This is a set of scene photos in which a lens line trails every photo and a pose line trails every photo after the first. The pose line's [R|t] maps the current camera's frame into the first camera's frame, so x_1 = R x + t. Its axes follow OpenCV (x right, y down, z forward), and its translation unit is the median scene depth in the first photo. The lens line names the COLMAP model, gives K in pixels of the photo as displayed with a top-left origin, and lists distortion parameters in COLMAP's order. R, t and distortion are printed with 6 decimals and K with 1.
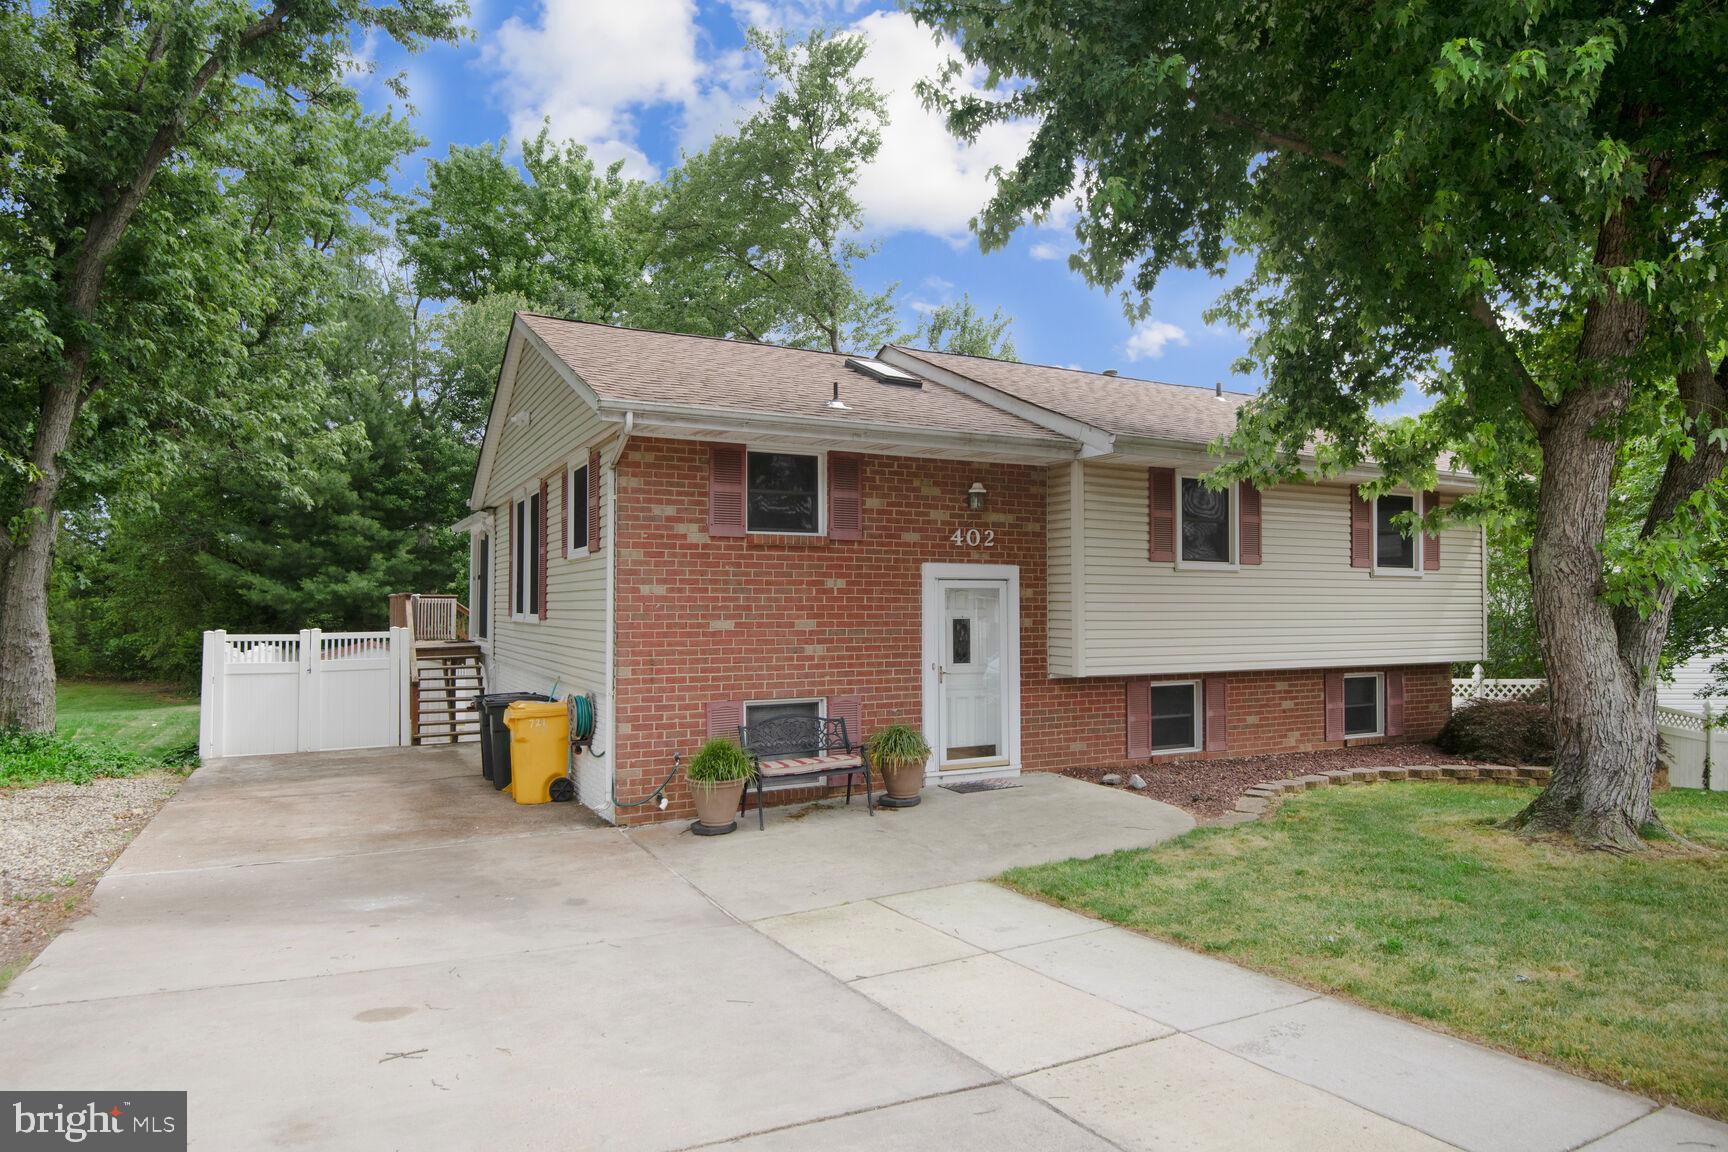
lens RADIAL K [[1011.8, 0, 864.7], [0, 1011.8, 587.6], [0, 0, 1]] dist [0.037652, 0.001494]
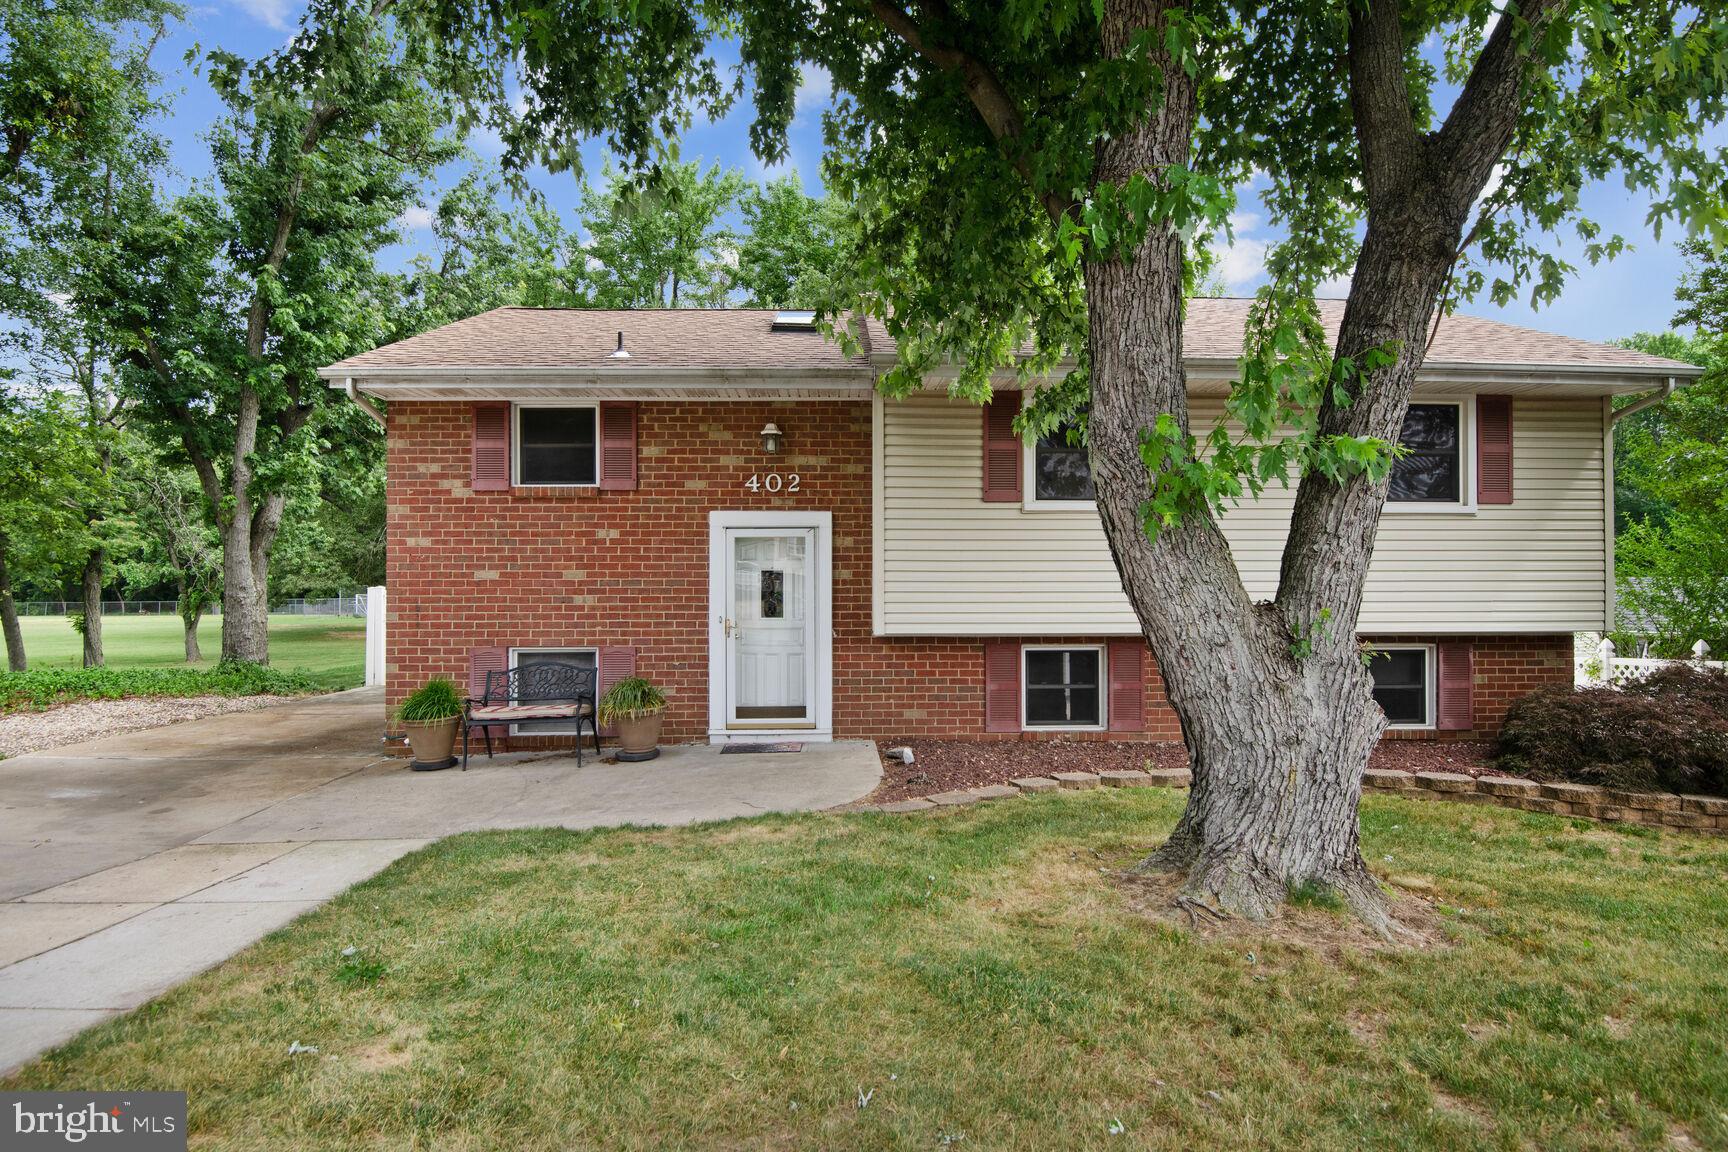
lens RADIAL K [[962.5, 0, 863.9], [0, 962.5, 566.1], [0, 0, 1]] dist [0.012318, -0.001041]
pose [[0.897042, -0.002489, -0.441938, 0.596151], [0.010641, 0.999816, 0.015967, 0.014675], [0.441817, -0.019026, 0.896903, 0.250457]]
